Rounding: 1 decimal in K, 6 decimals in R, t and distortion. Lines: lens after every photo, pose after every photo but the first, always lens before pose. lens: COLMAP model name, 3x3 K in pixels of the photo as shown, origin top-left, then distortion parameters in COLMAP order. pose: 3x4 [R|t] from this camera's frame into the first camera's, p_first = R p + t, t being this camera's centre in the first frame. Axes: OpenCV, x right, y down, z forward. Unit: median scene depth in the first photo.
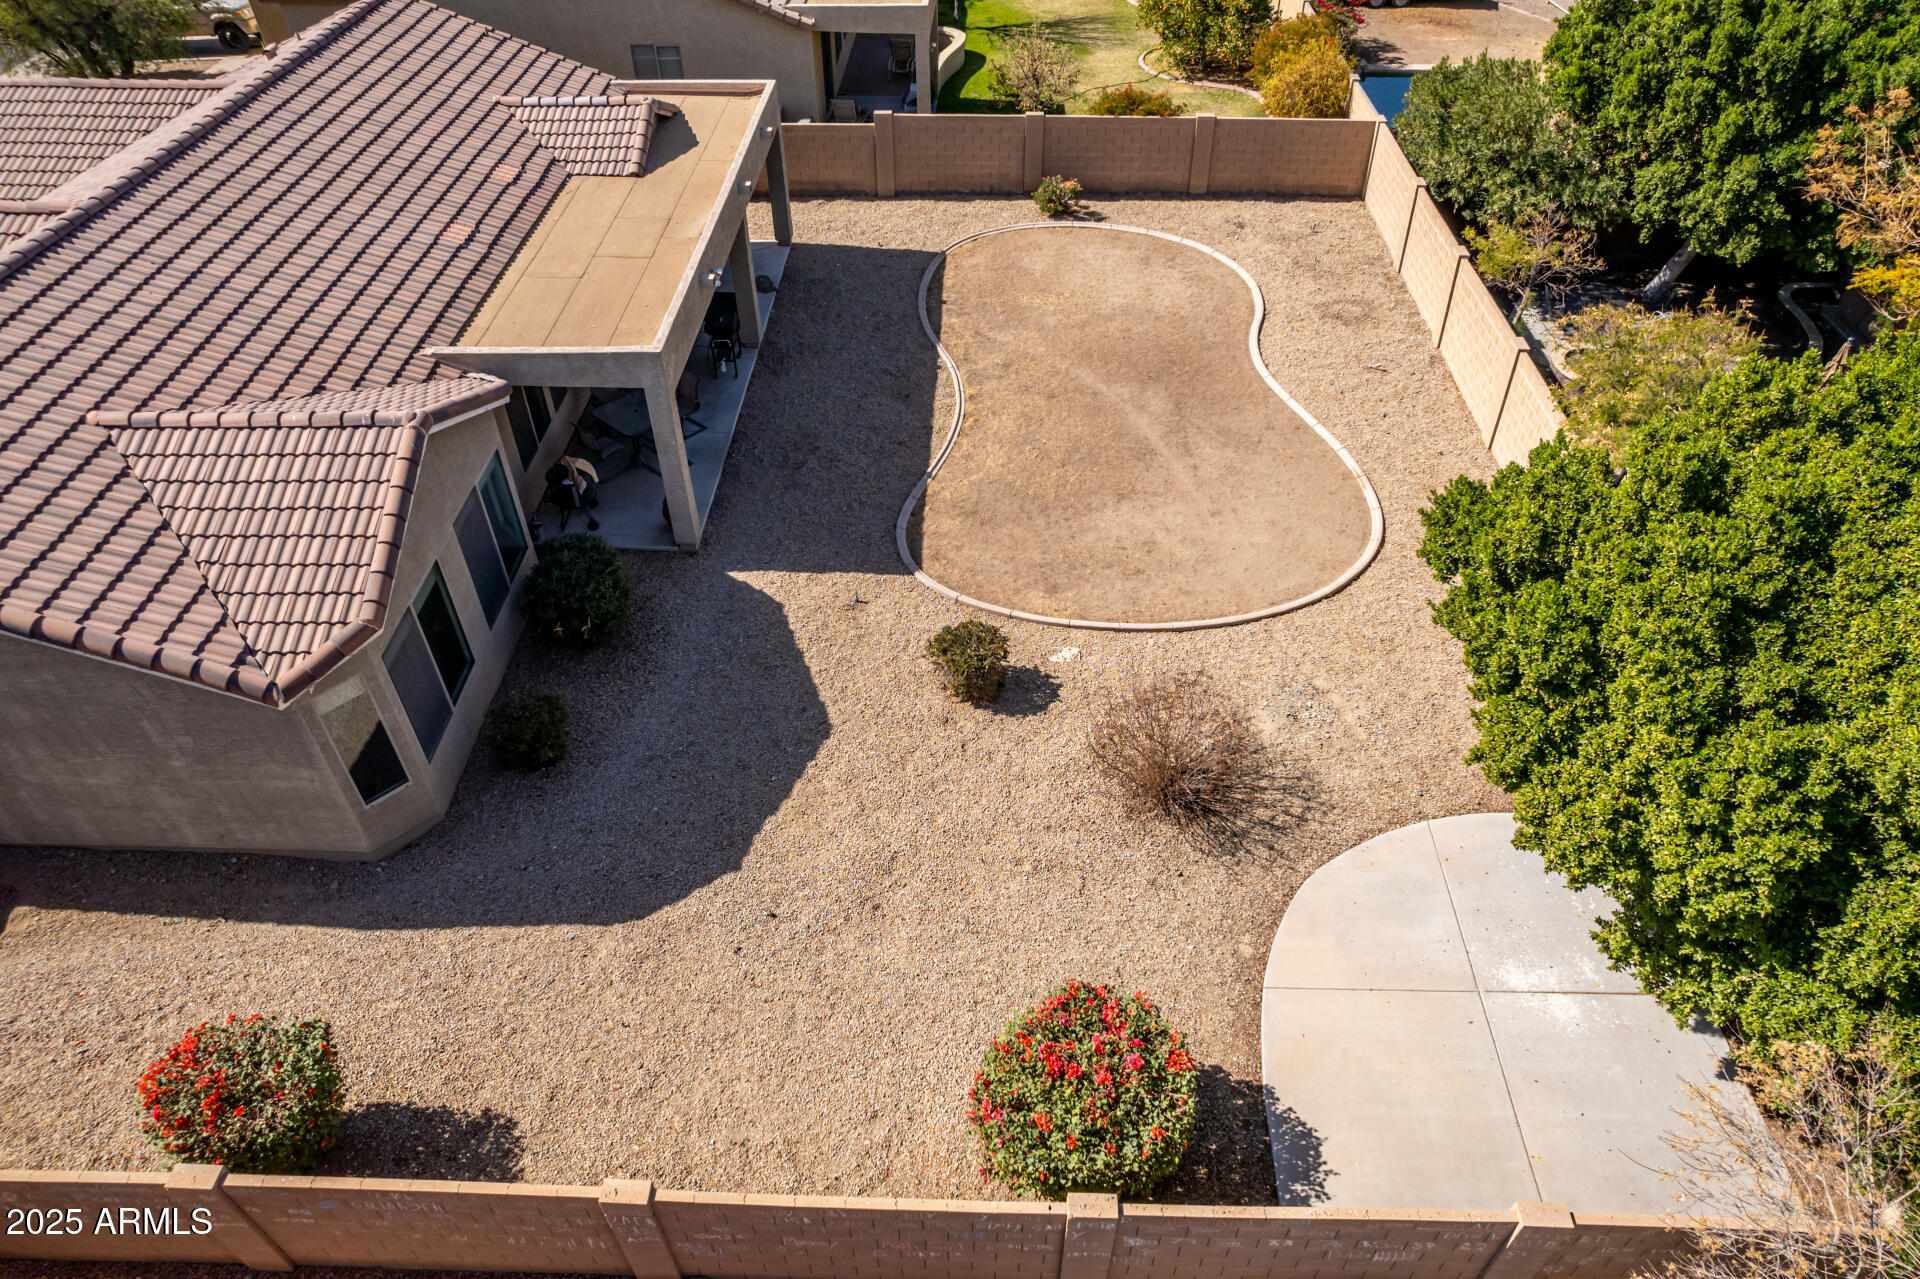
lens RADIAL K [[1222.8, 0, 958.5], [0, 1222.8, 652.7], [0, 0, 1]] dist [-0.074700, 0.071003]
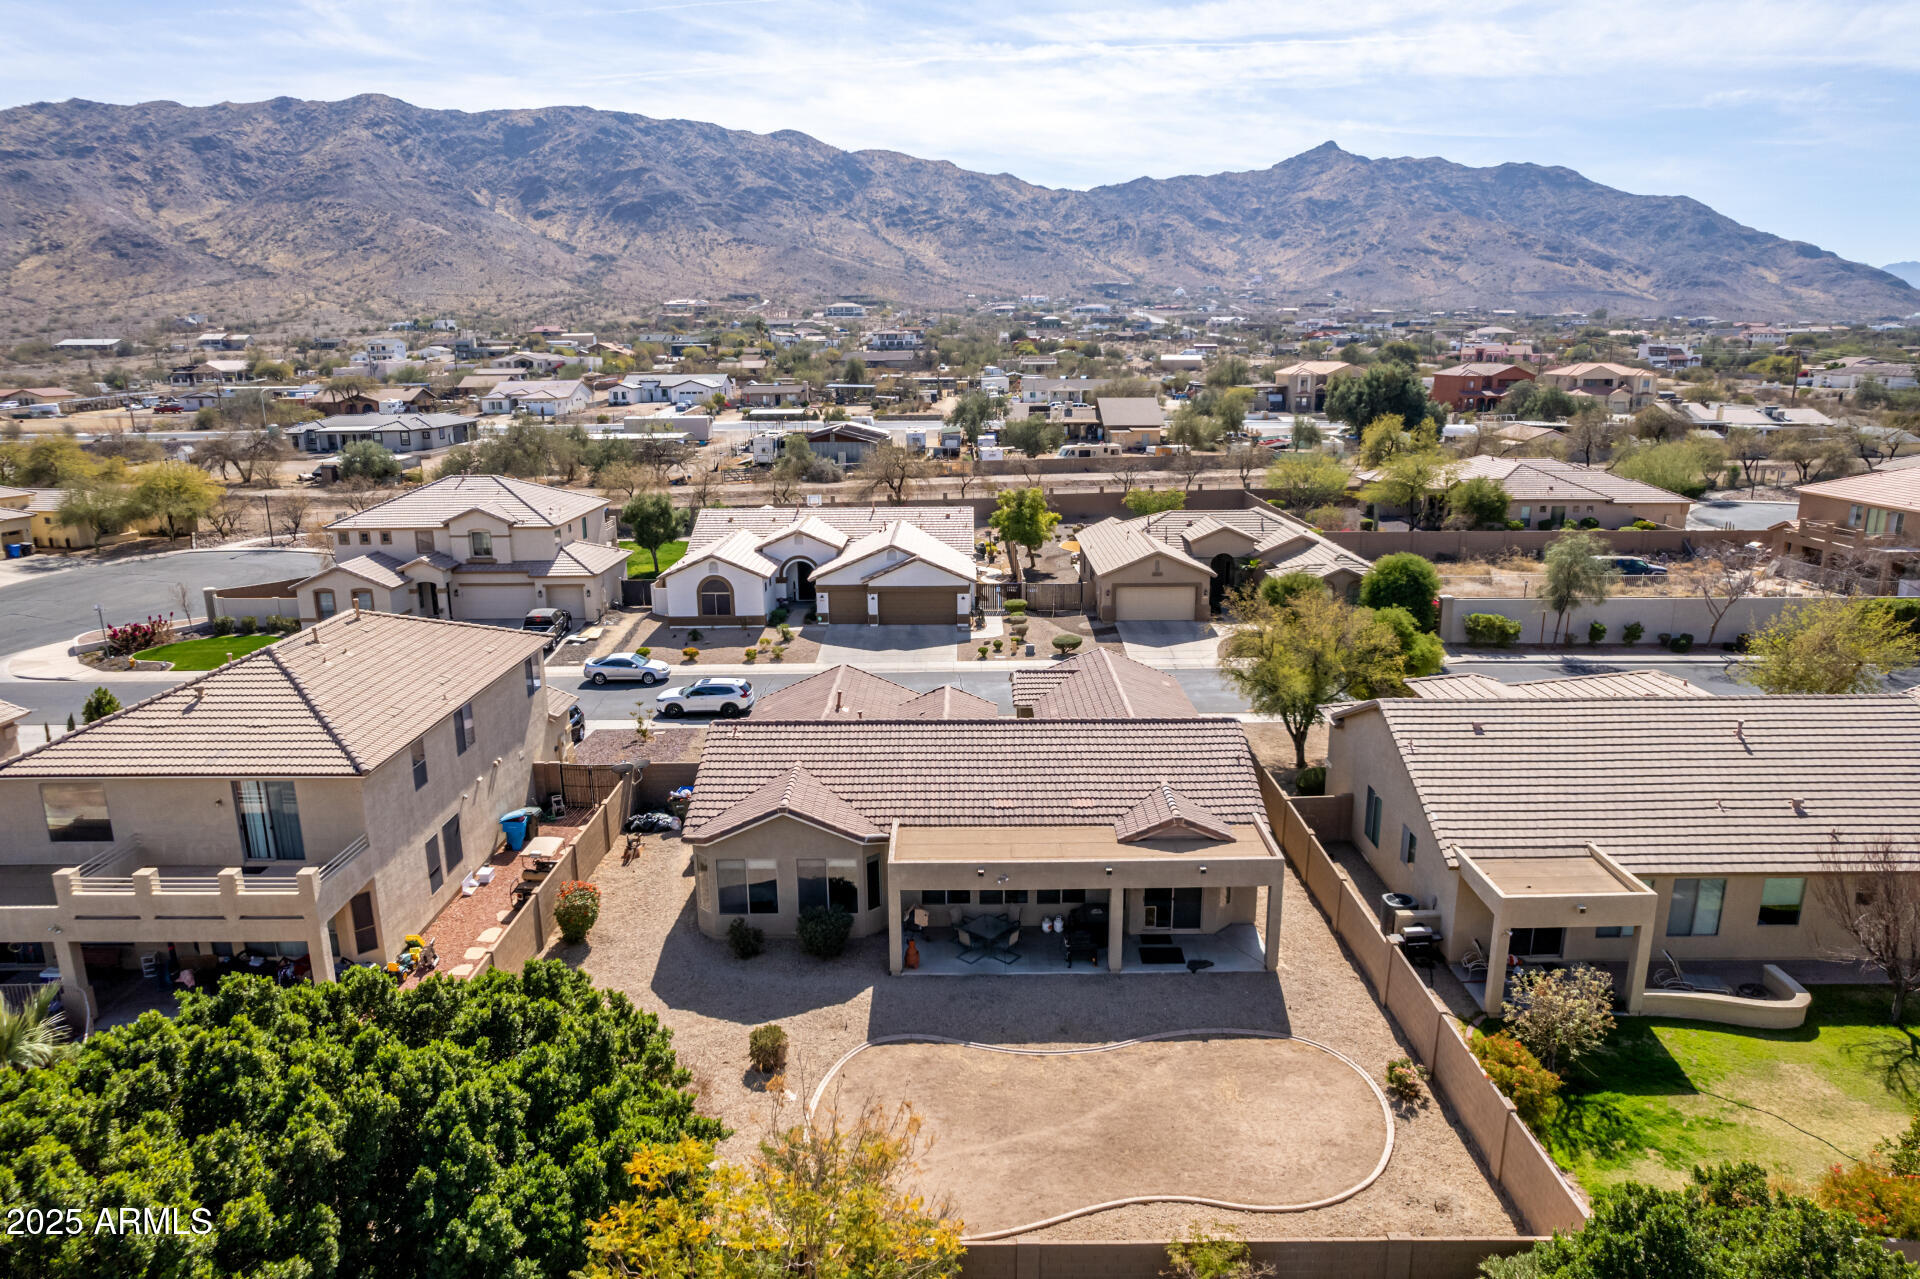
lens RADIAL K [[1232.0, 0, 963.7], [0, 1232.0, 632.9], [0, 0, 1]] dist [-0.075287, 0.074734]
pose [[0.035067, 0.240172, -0.970097, 1.482280], [-0.679541, 0.717492, 0.153070, -0.826880], [0.732799, 0.653852, 0.188367, 0.406346]]
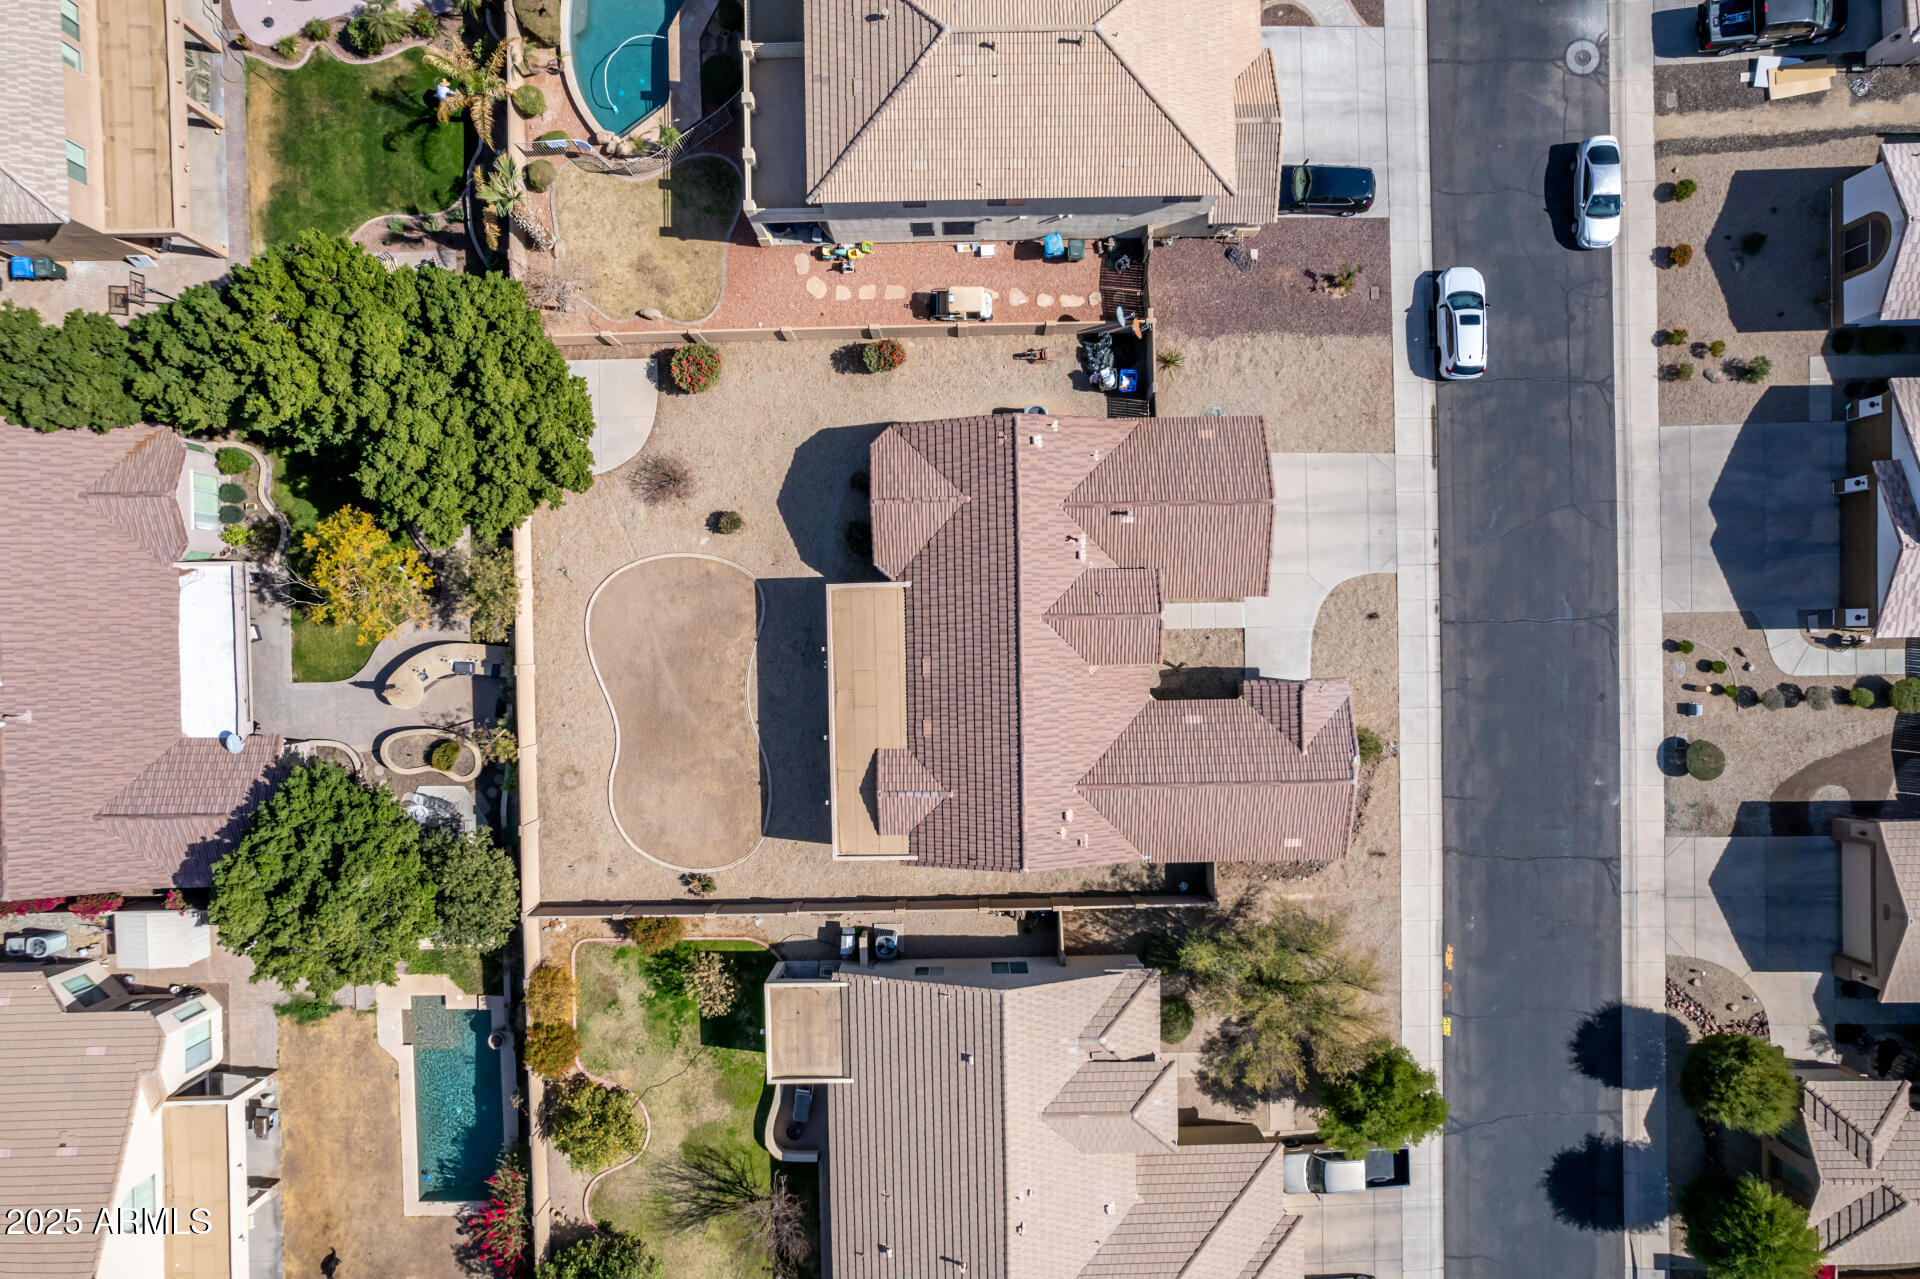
lens RADIAL K [[1222.8, 0, 958.5], [0, 1222.8, 652.7], [0, 0, 1]] dist [-0.074700, 0.071003]
pose [[-0.998423, 0.052319, 0.020345, -0.548197], [-0.021778, -0.695050, 0.718631, -2.210885], [0.051739, 0.717055, 0.695094, -0.805513]]
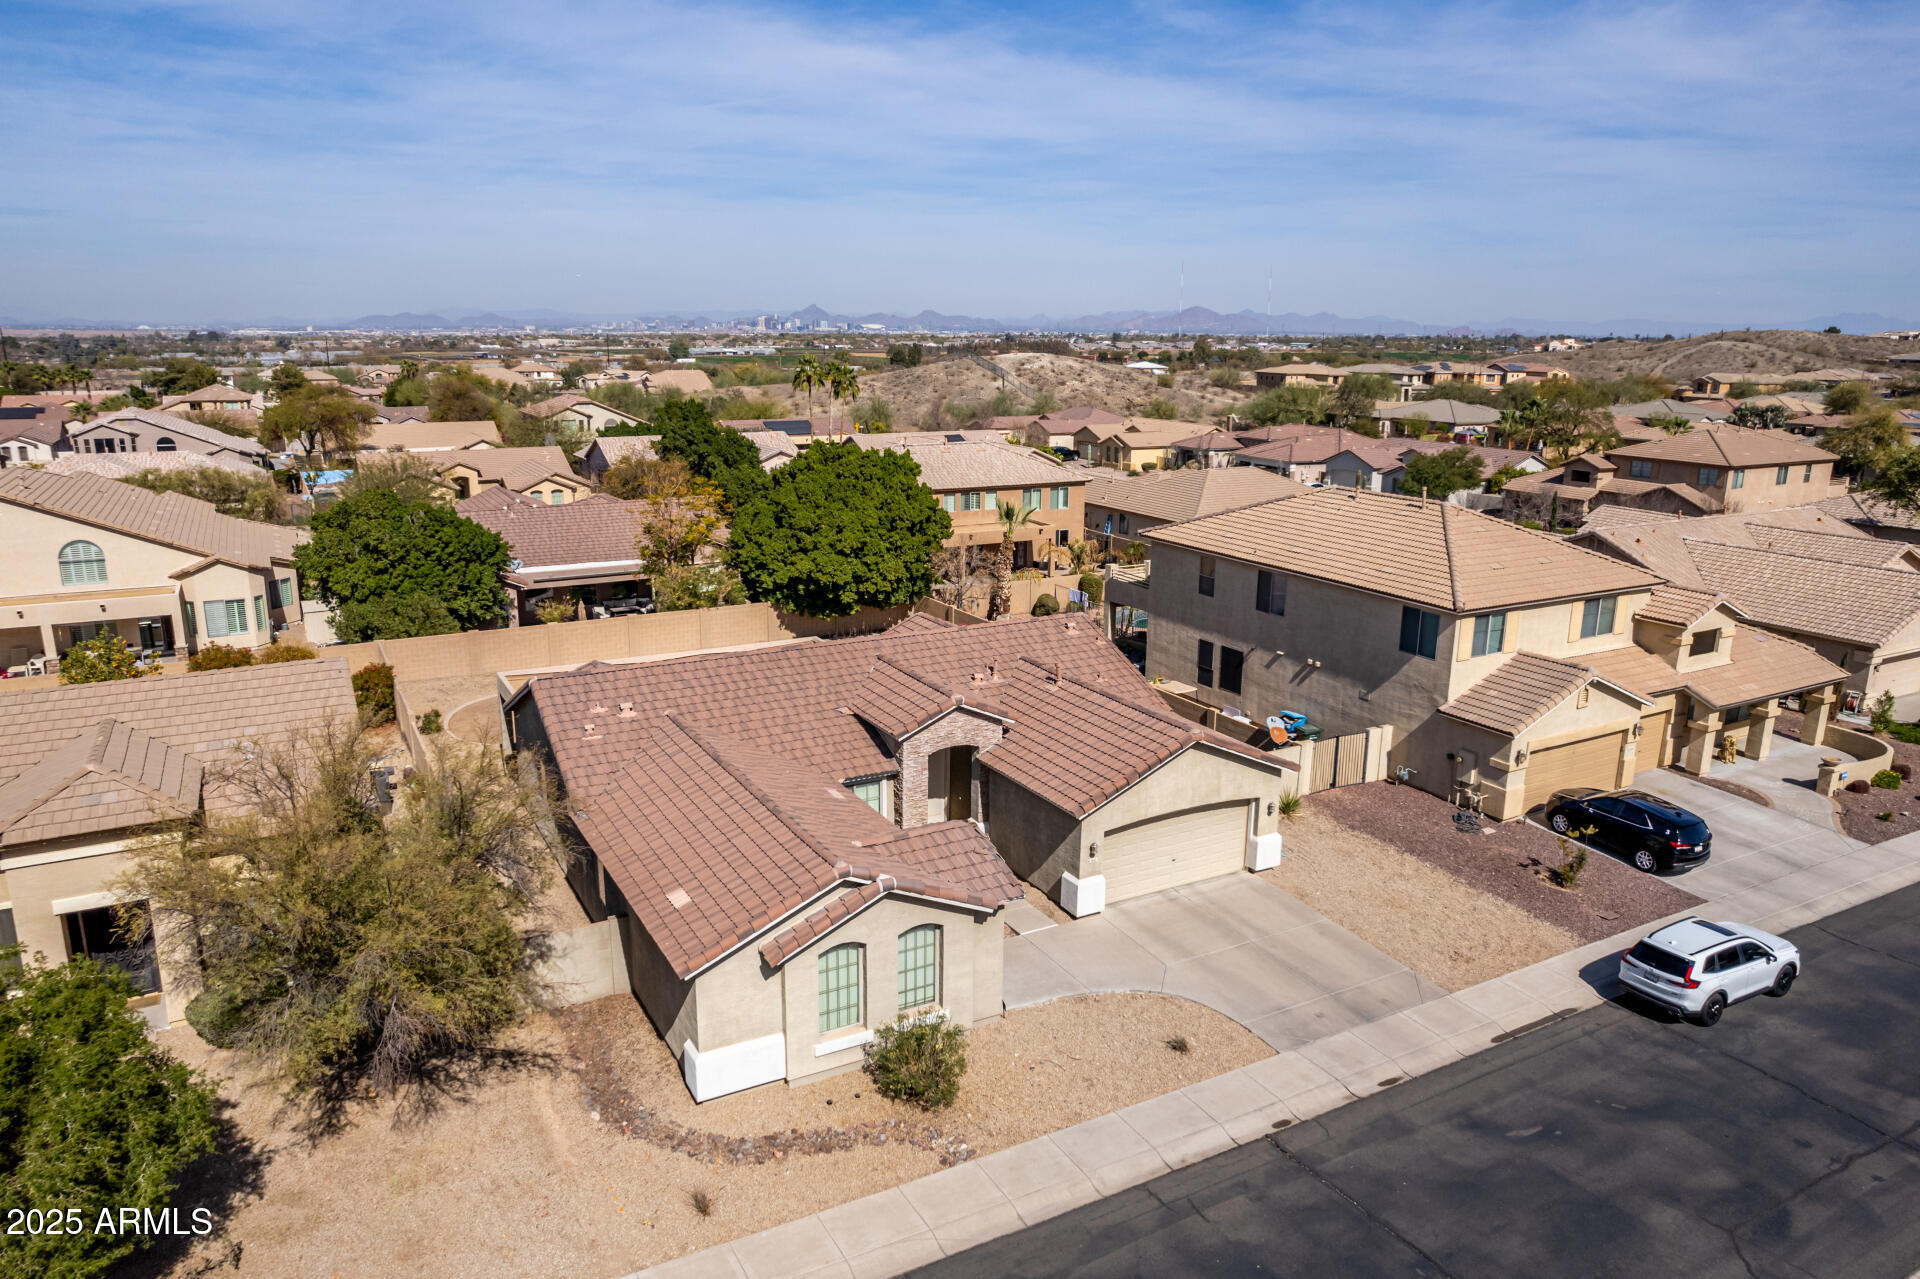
lens RADIAL K [[1269.5, 0, 962.3], [0, 1269.5, 639.6], [0, 0, 1]] dist [-0.075029, 0.065145]
pose [[-0.517231, -0.199089, 0.832368, -2.405522], [0.580136, 0.633472, 0.512011, -1.305755], [-0.629217, 0.747714, -0.212153, 1.242329]]
